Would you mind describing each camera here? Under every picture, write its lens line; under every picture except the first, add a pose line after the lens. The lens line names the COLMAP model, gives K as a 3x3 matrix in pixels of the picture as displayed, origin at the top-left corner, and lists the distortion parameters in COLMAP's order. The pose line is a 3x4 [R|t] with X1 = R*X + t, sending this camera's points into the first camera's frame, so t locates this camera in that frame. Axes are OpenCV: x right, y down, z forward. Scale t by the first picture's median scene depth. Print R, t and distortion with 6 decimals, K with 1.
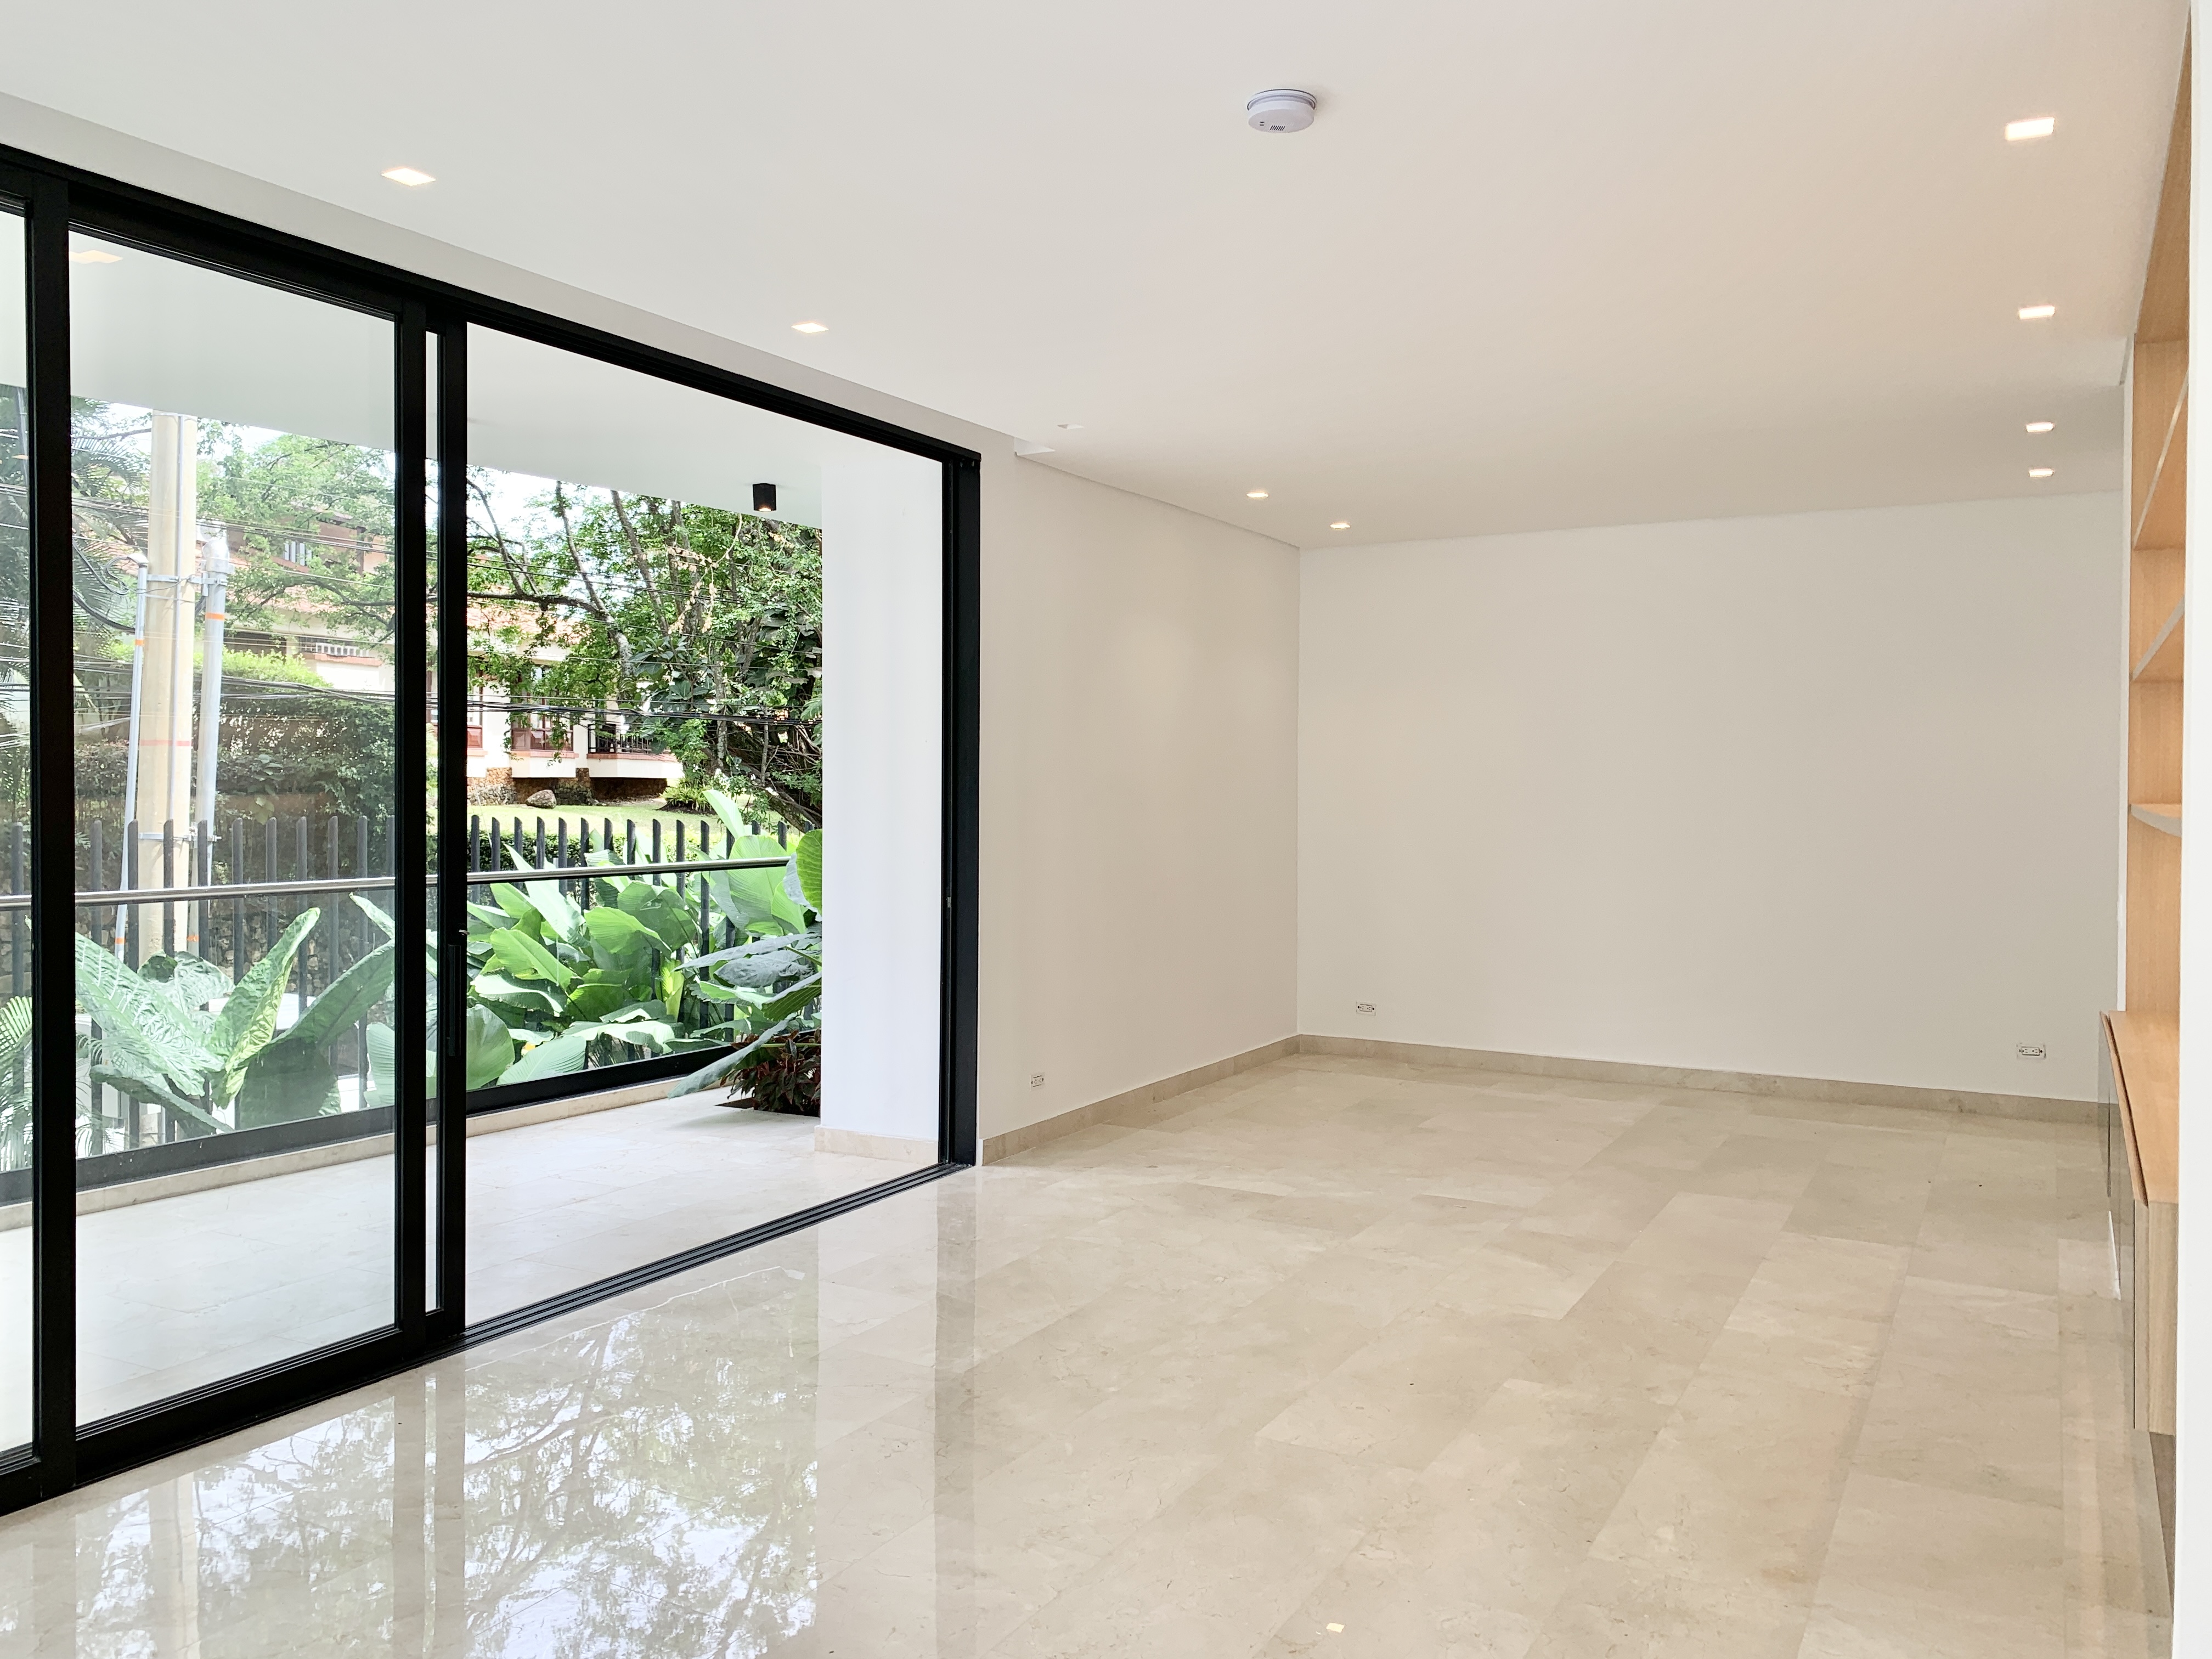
lens RADIAL K [[1698.2, 0, 1112.2], [0, 1698.2, 824.1], [0, 0, 1]] dist [0.023697, -0.025188]
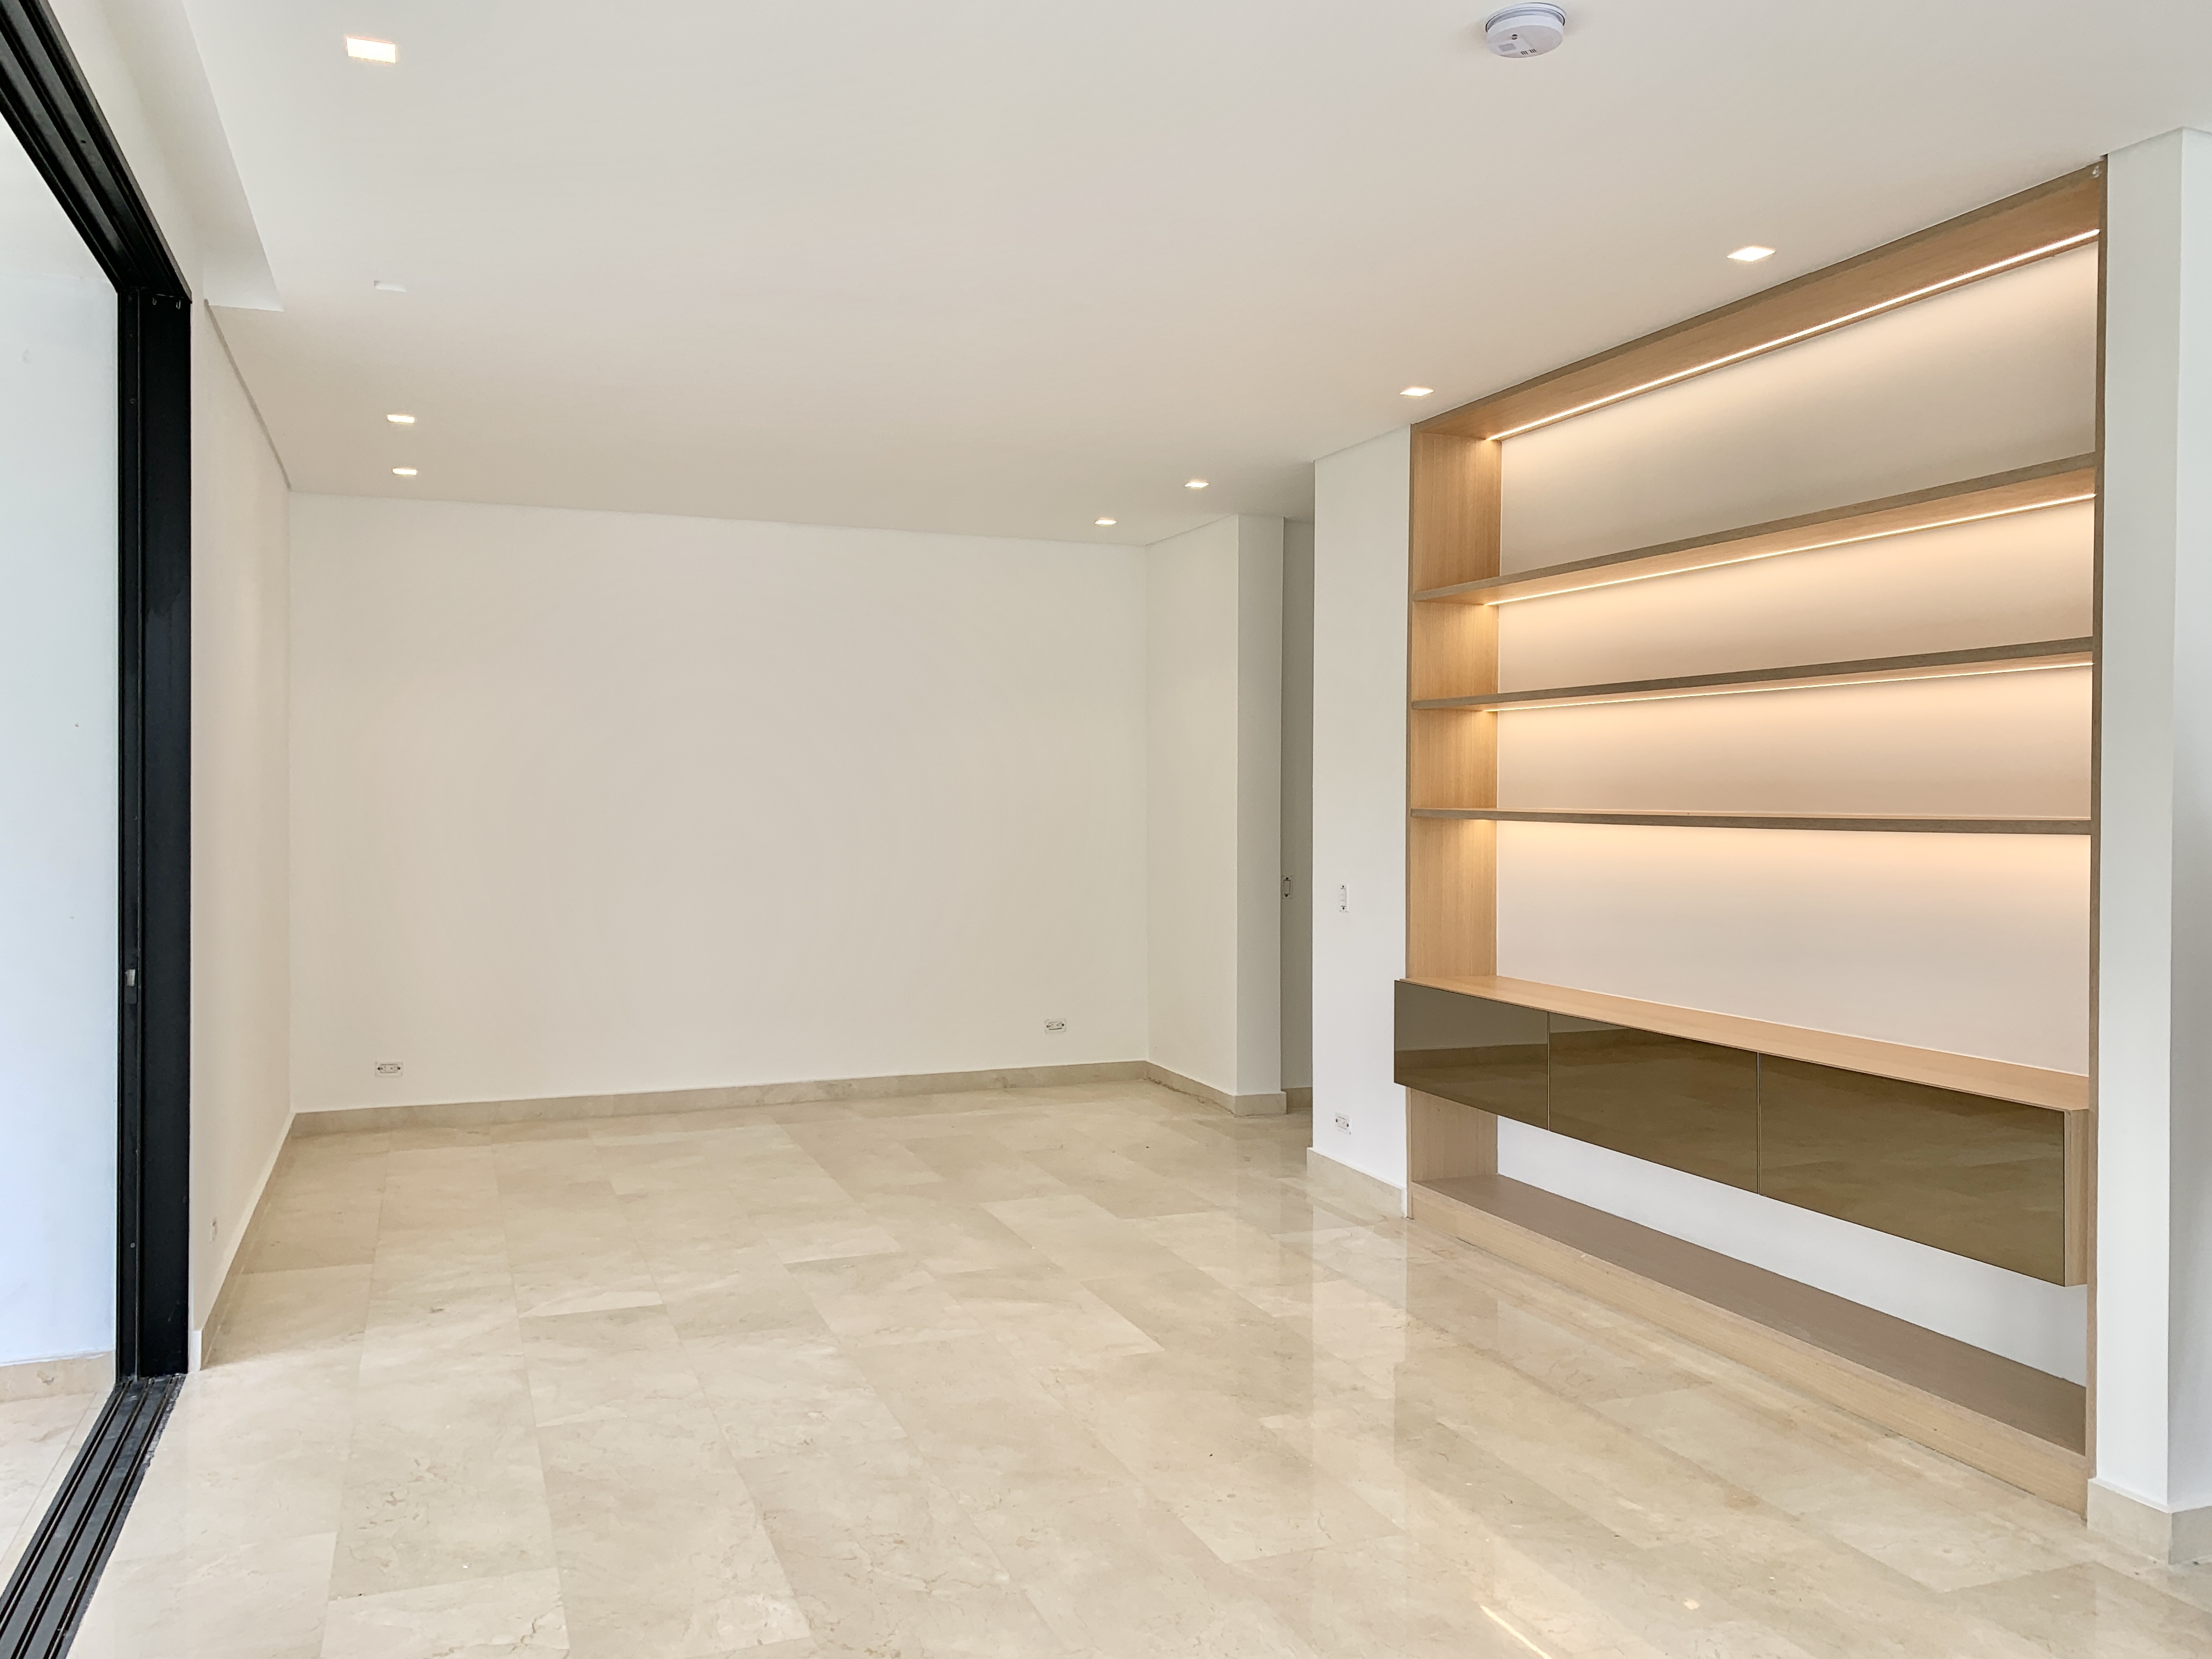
lens RADIAL K [[1698.2, 0, 1095.9], [0, 1698.2, 820.1], [0, 0, 1]] dist [0.023697, -0.025188]
pose [[0.644095, -0.017306, 0.764750, -0.500712], [0.021164, 0.999764, 0.004799, -0.013806], [-0.764653, 0.013094, 0.644310, 0.414873]]
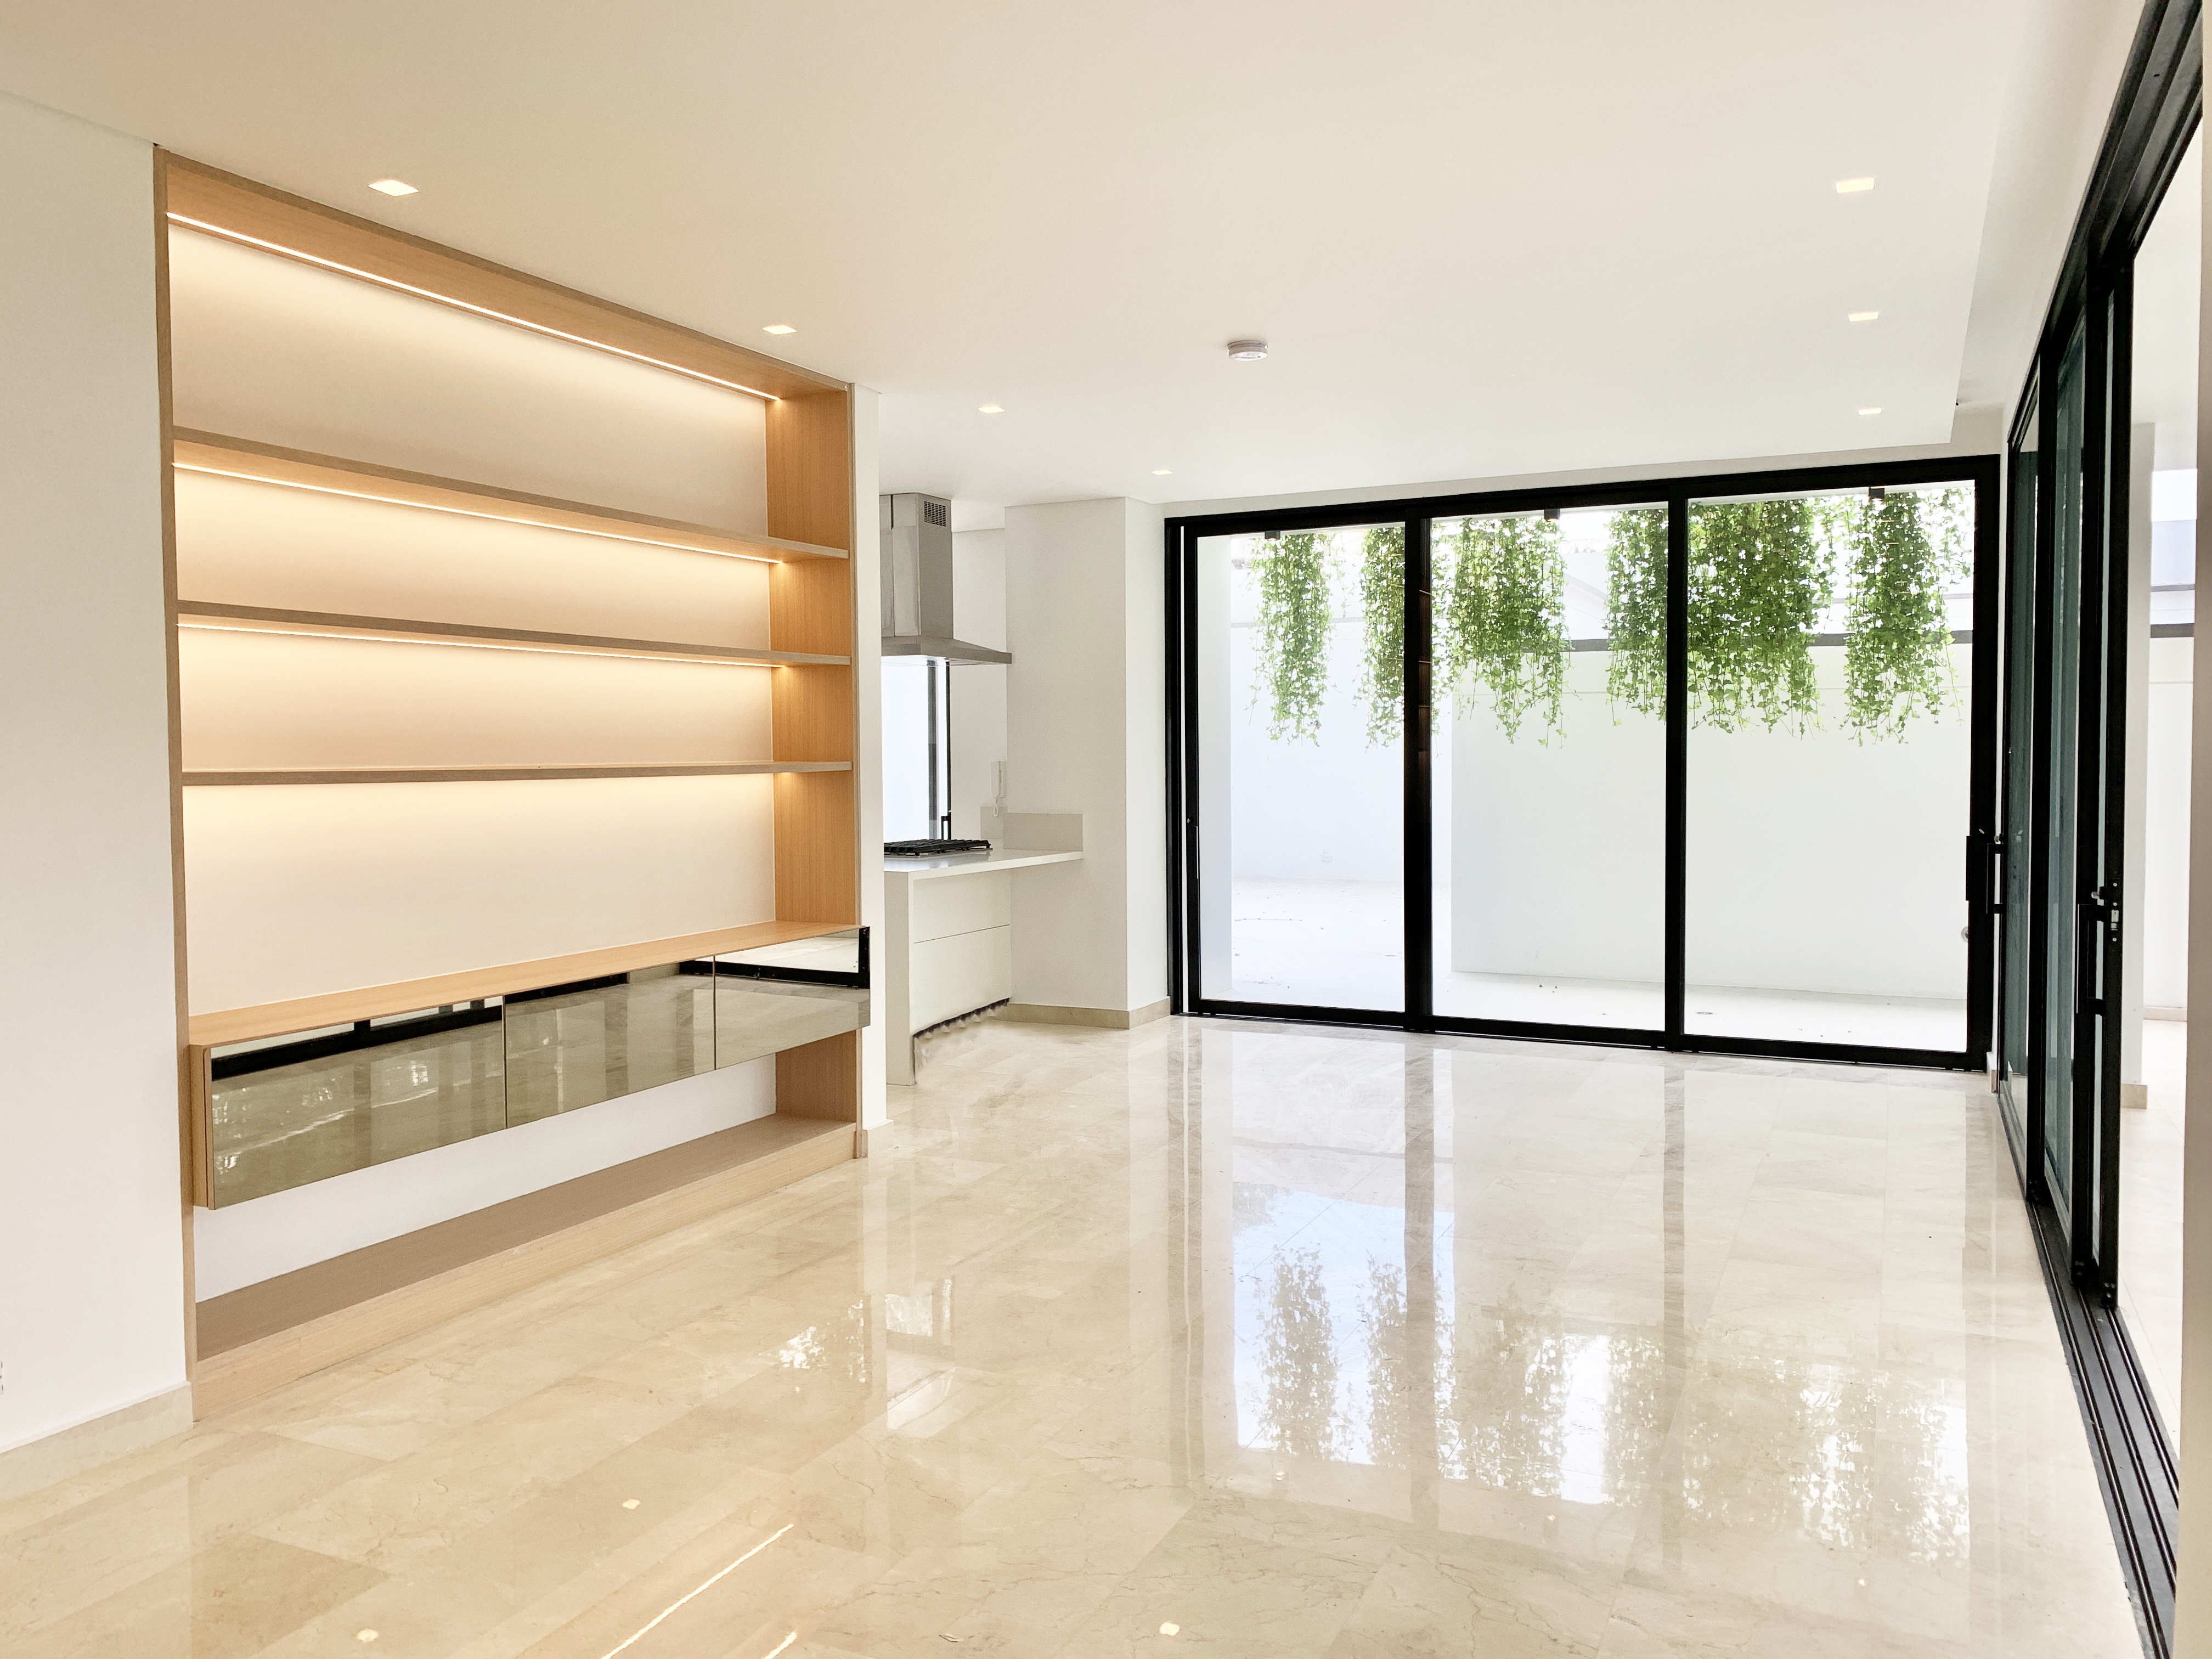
lens RADIAL K [[1698.2, 0, 1085.2], [0, 1698.2, 818.7], [0, 0, 1]] dist [0.023697, -0.025188]
pose [[-0.998488, 0.001923, -0.054930, 0.248901], [-0.001908, 0.997573, 0.069607, -0.046784], [0.054931, 0.069606, -0.996061, 1.878184]]
